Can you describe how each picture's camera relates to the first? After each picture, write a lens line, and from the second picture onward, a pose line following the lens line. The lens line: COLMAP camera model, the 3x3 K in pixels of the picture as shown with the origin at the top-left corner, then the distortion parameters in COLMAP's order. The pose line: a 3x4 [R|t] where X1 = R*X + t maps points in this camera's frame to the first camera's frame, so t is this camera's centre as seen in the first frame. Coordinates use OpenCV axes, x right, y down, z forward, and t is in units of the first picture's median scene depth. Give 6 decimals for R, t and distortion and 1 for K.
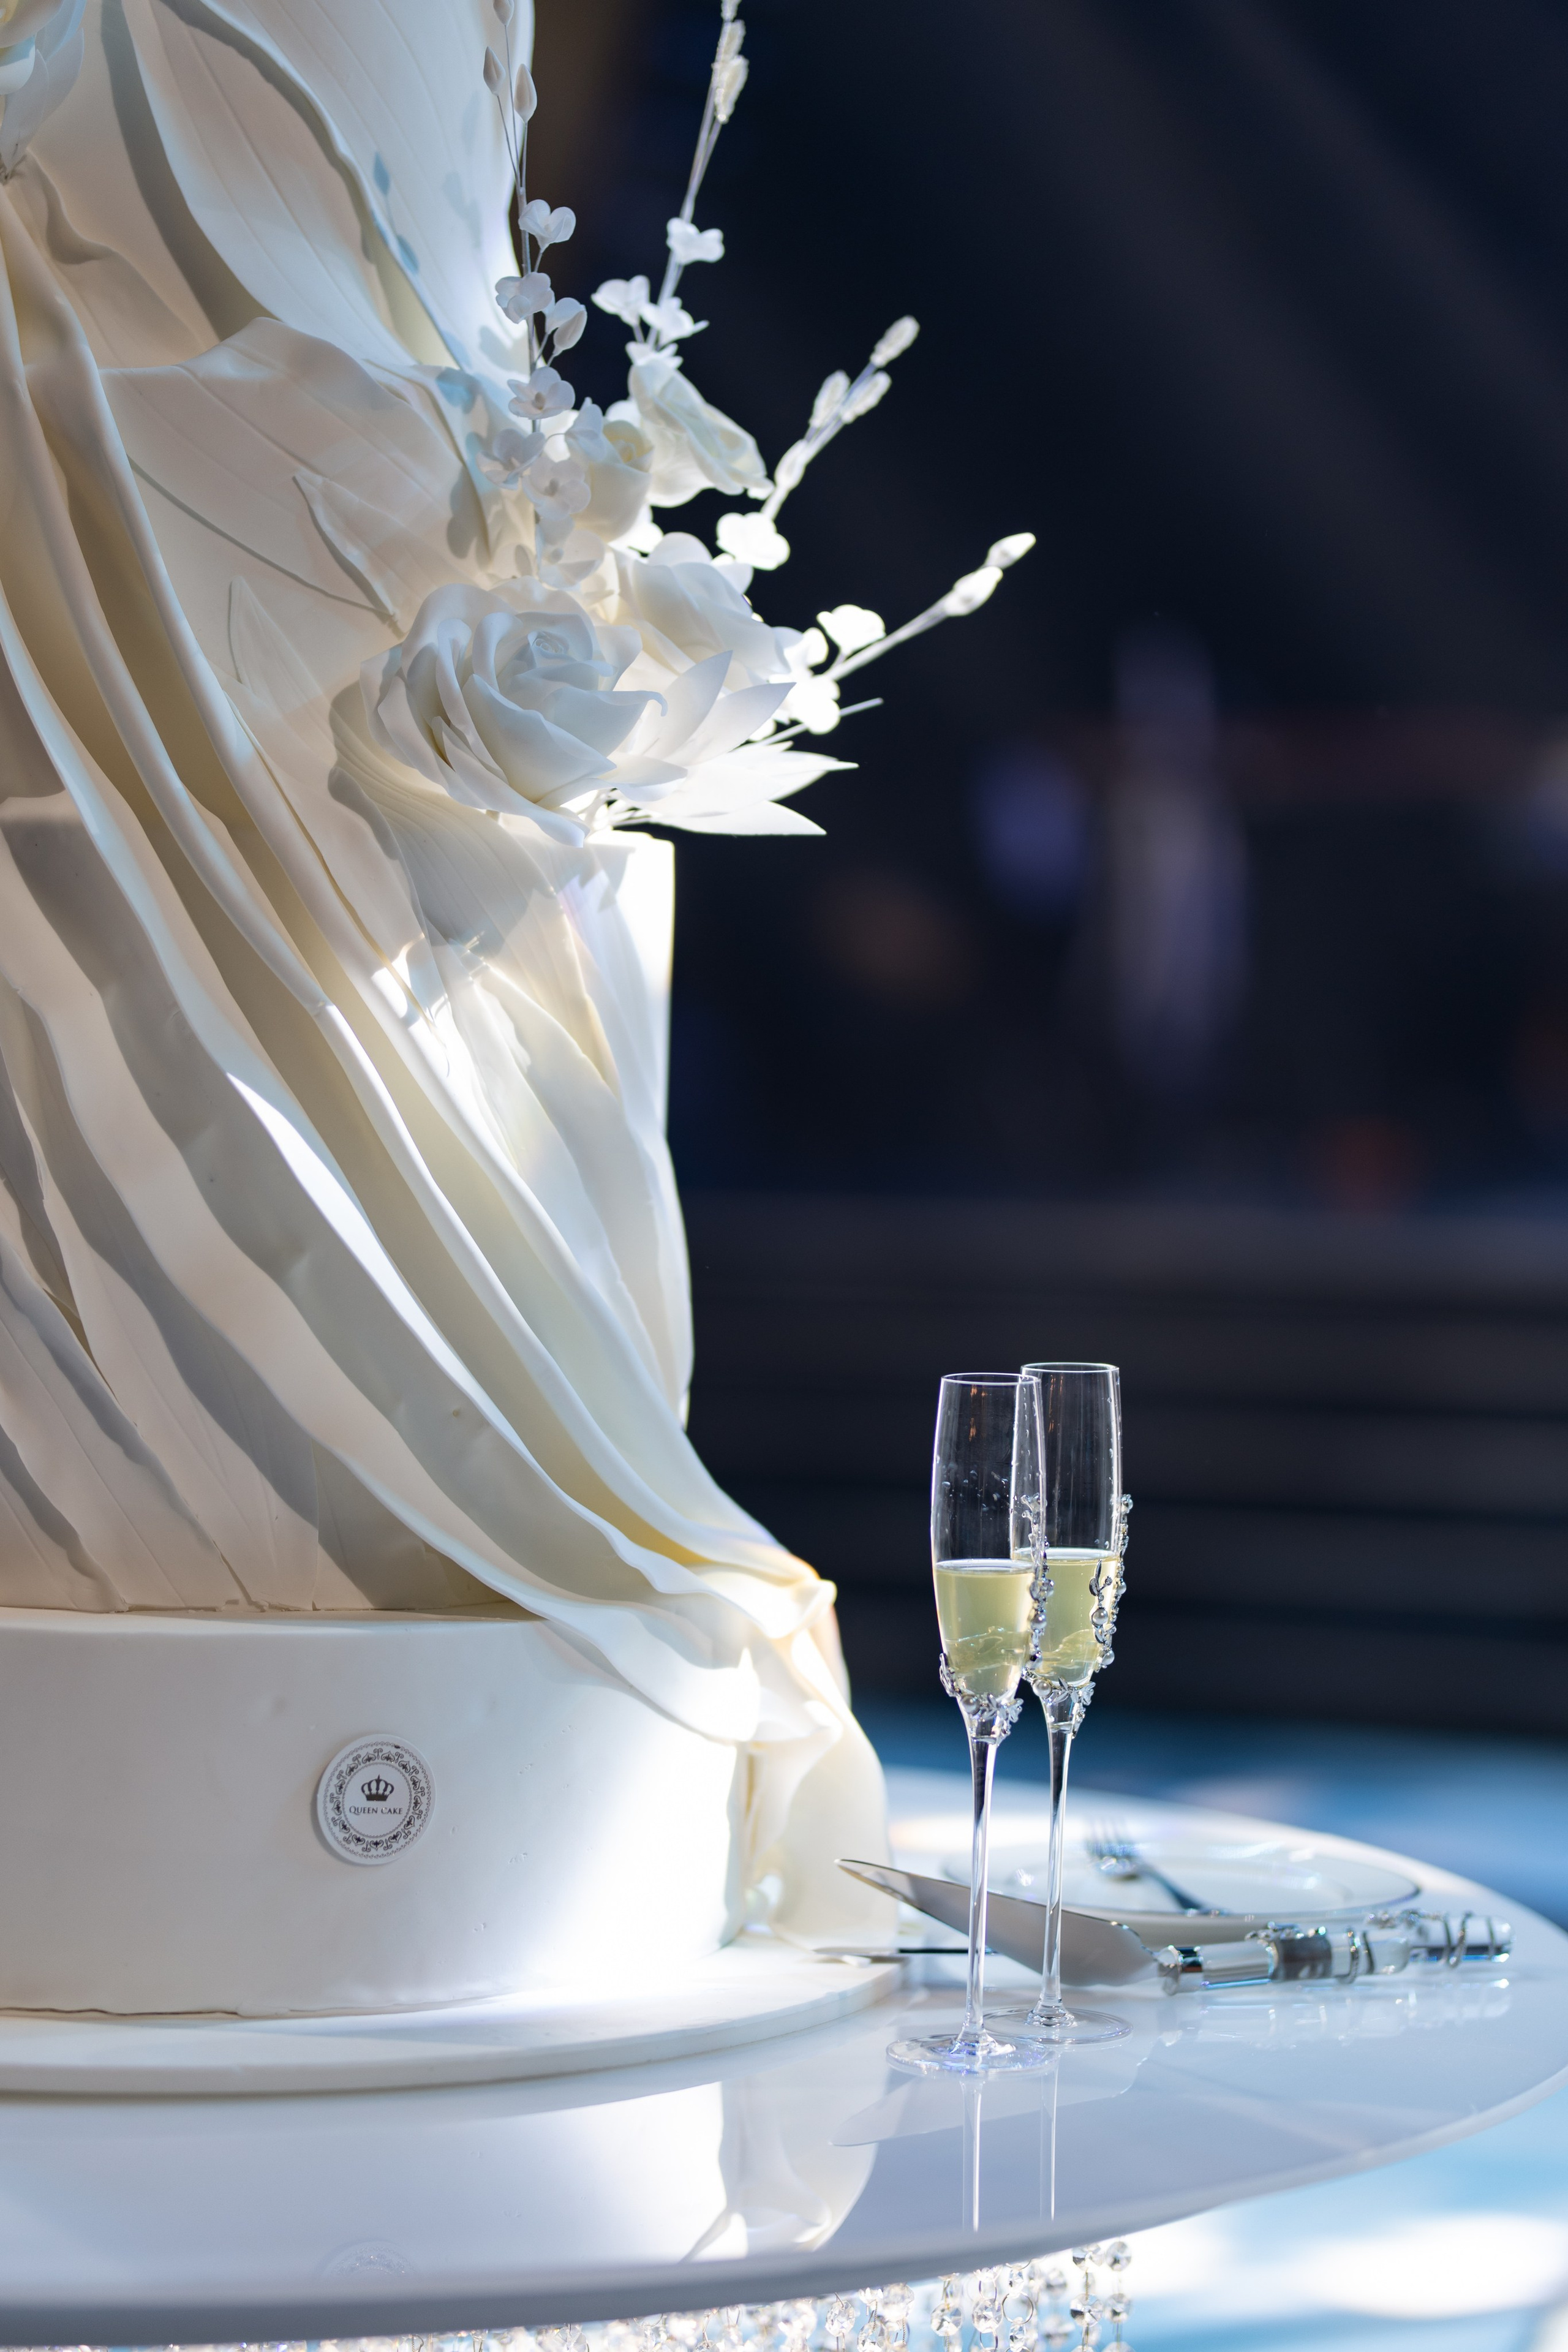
lens RADIAL K [[5749.4, 0, 784.0], [0, 5749.4, 1176.0], [0, 0, 1]] dist [-0.002705, 0.633385]
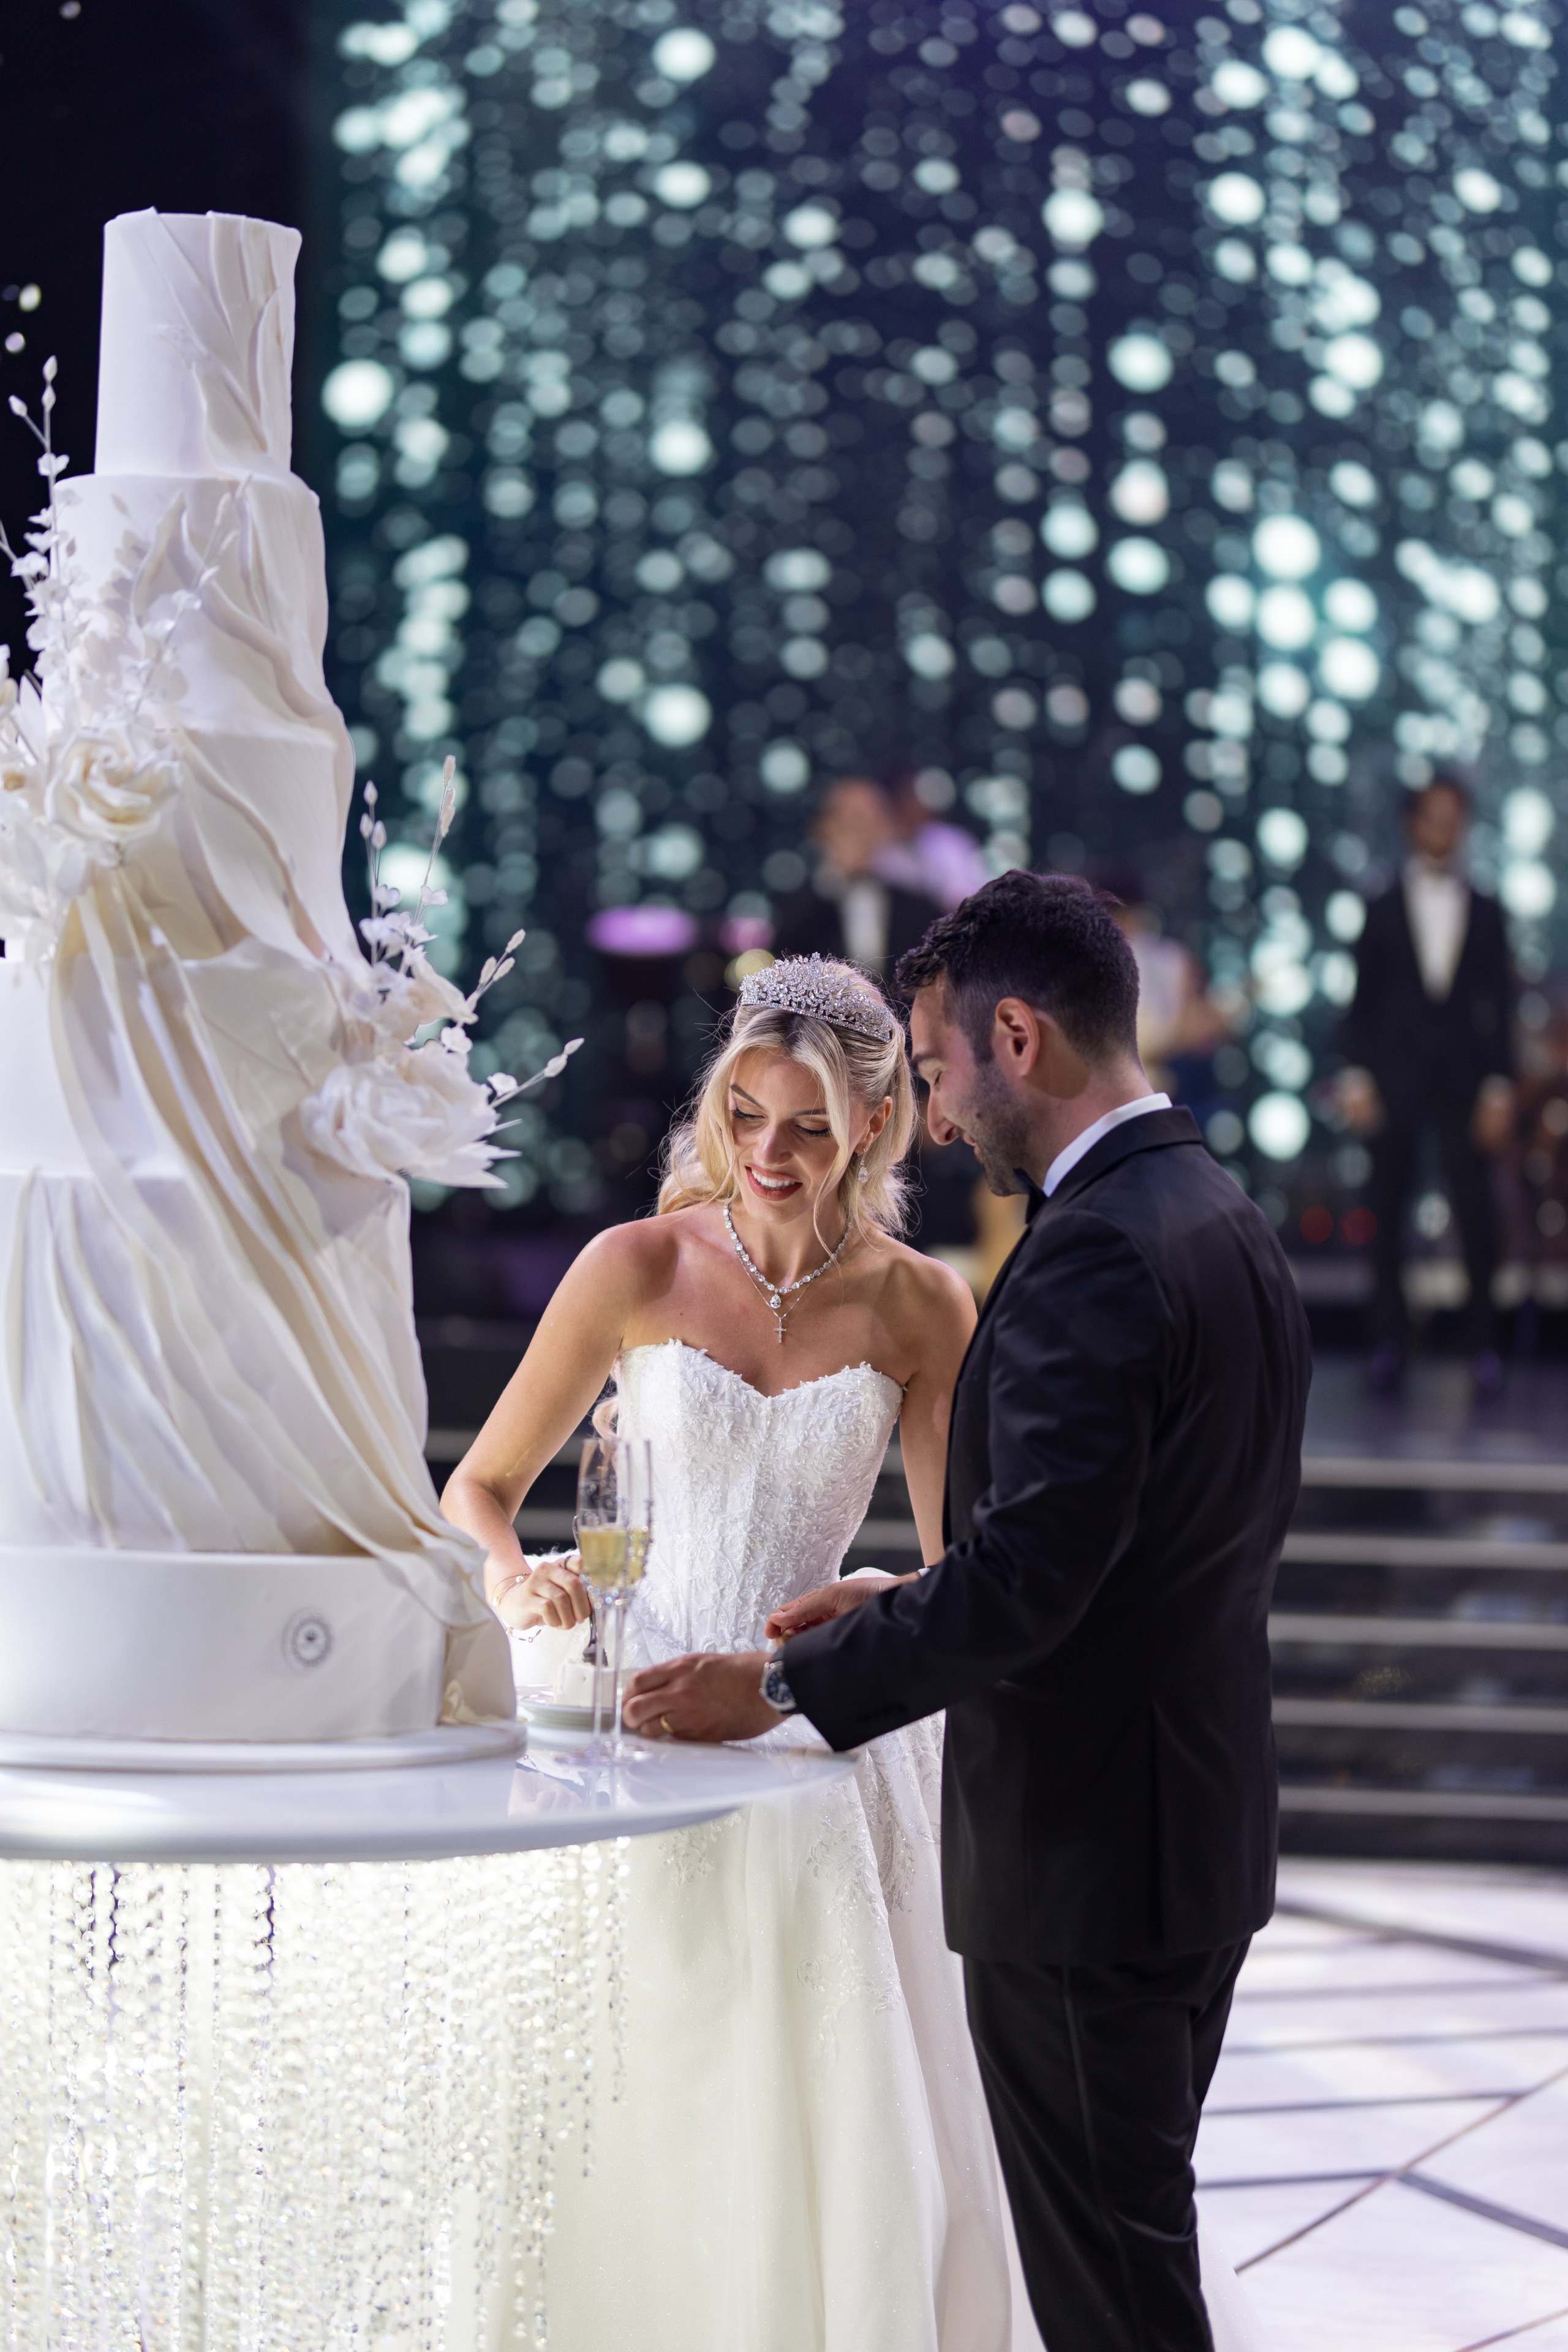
lens RADIAL K [[5749.4, 0, 784.0], [0, 5749.4, 1176.0], [0, 0, 1]] dist [-0.002705, 0.633385]
pose [[0.976905, 0.013922, 0.213222, -0.343277], [-0.005155, 0.999120, -0.041617, 0.023747], [-0.213614, 0.039557, 0.976117, -1.075971]]
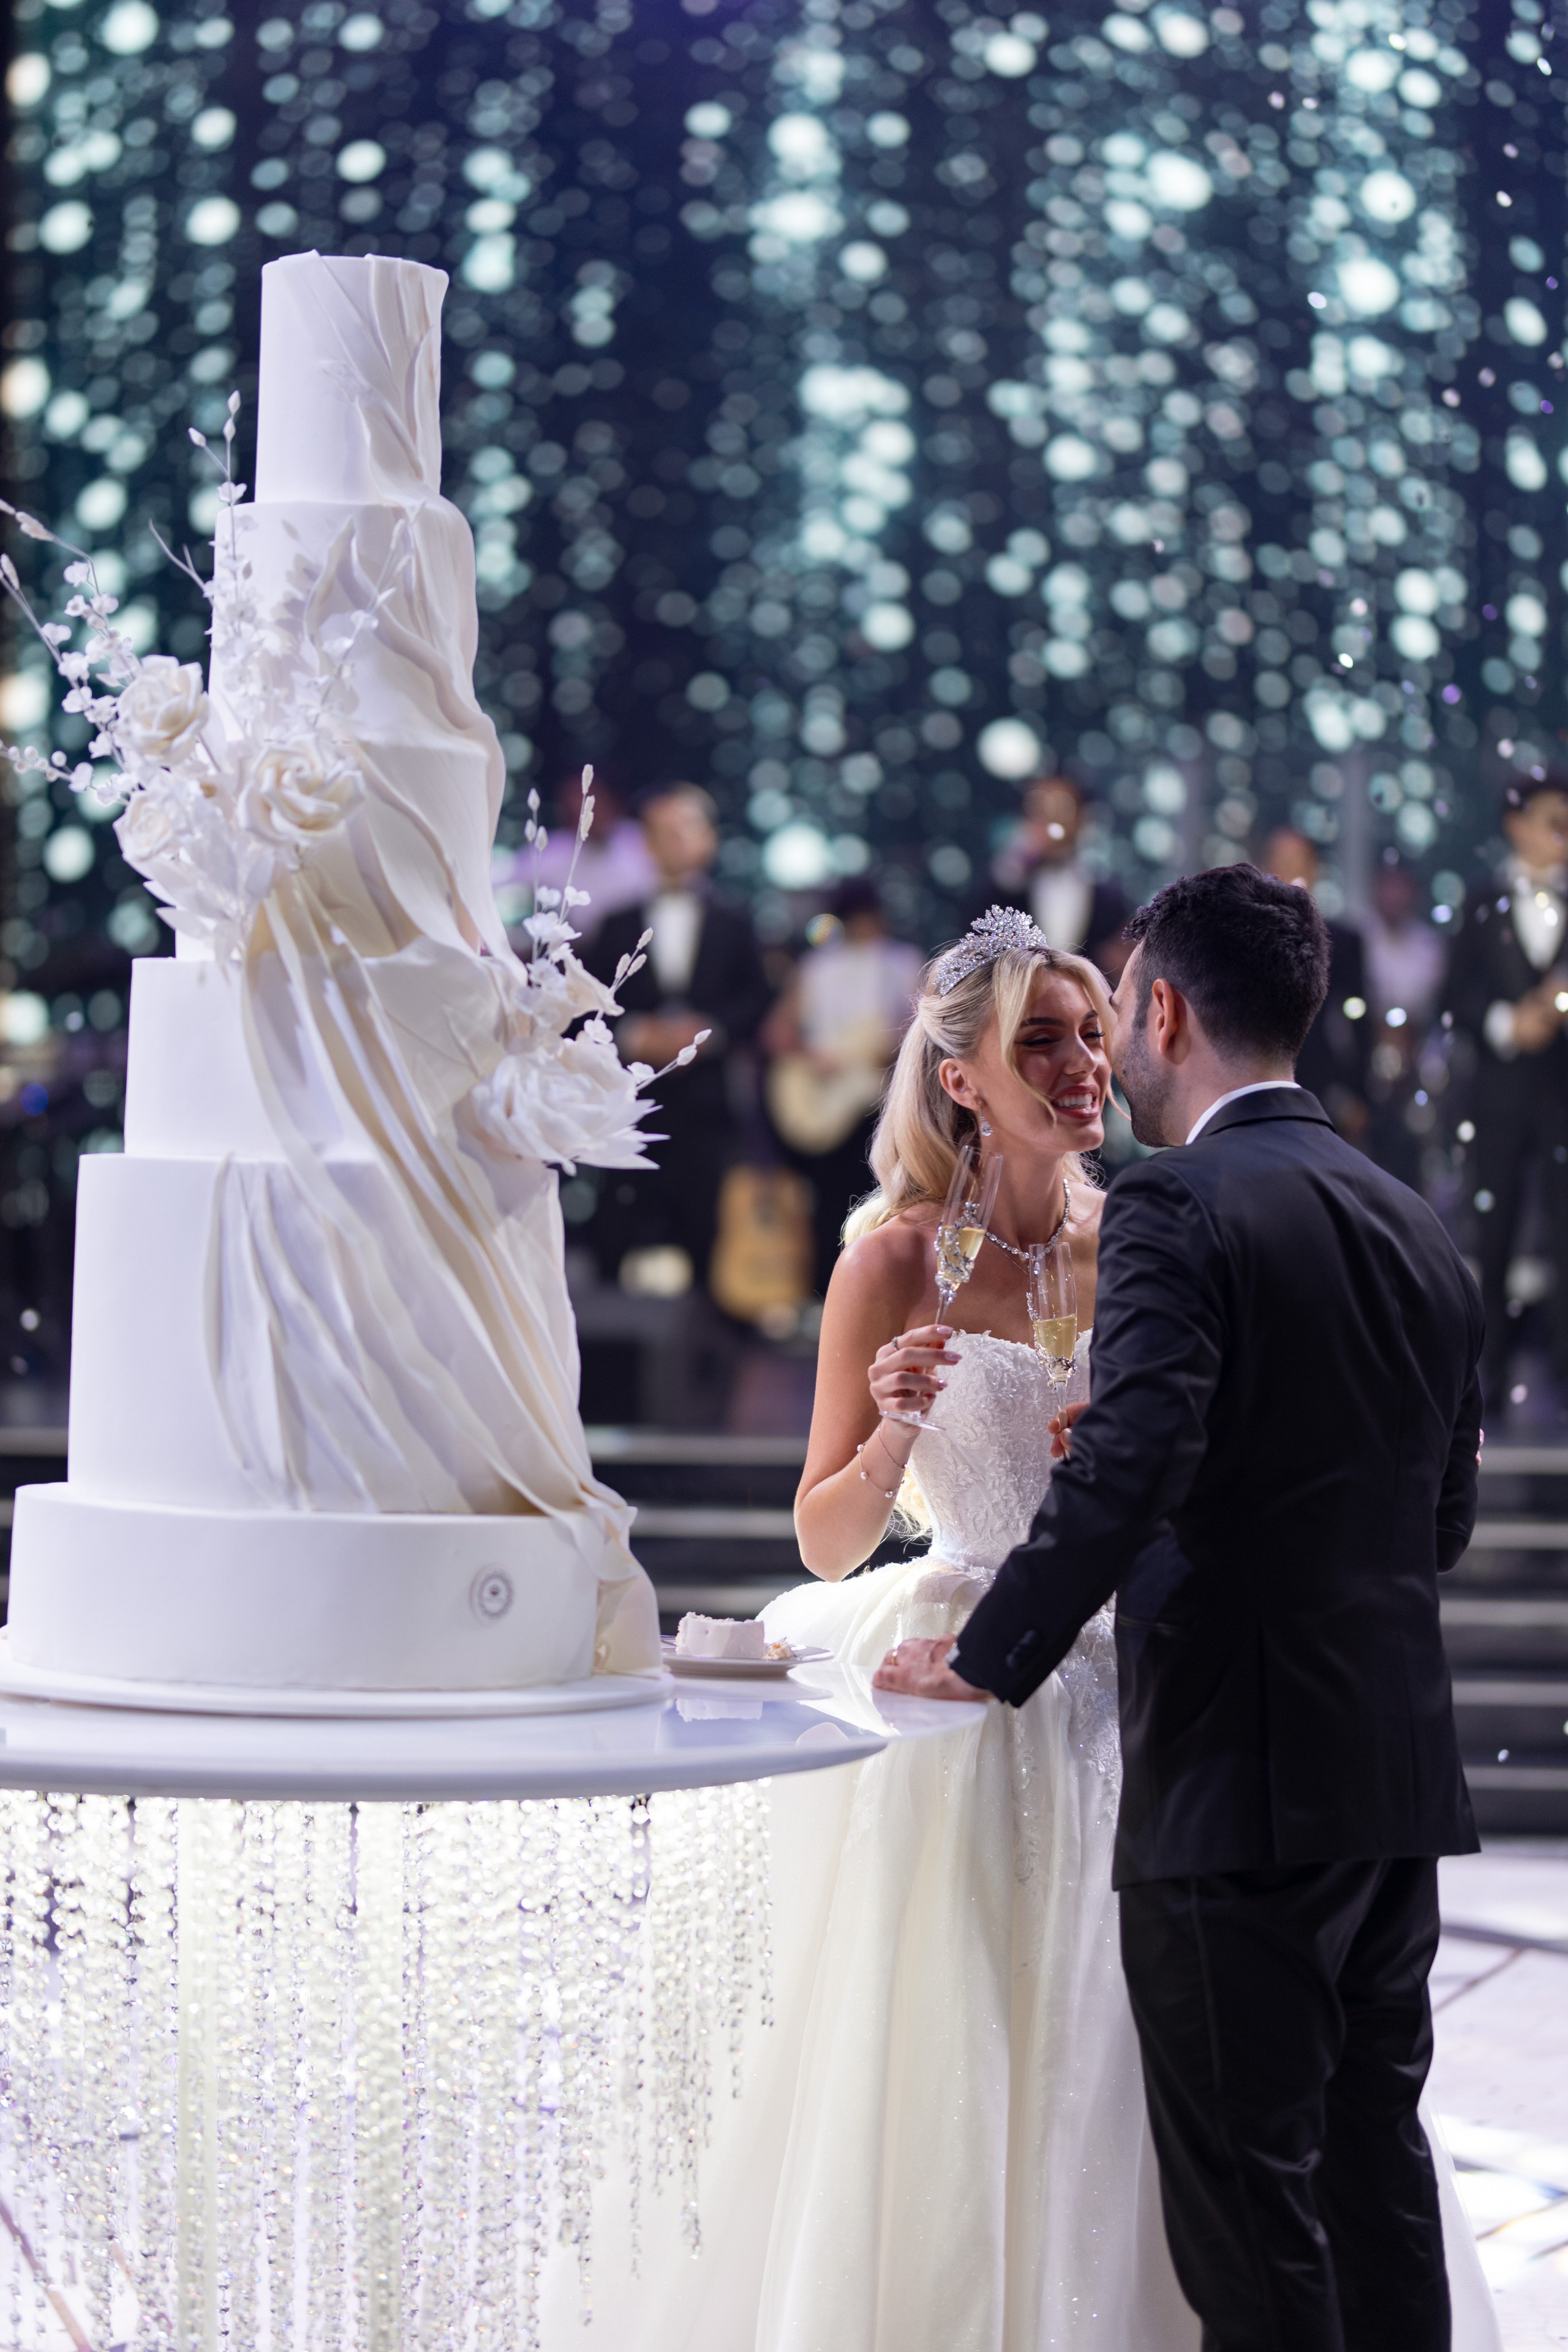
lens RADIAL K [[5749.4, 0, 784.0], [0, 5749.4, 1176.0], [0, 0, 1]] dist [-0.002705, 0.633385]
pose [[0.957475, 0.003697, 0.288492, -0.594764], [0.008837, 0.999073, -0.042134, 0.038869], [-0.288381, 0.042891, 0.956555, -1.162585]]
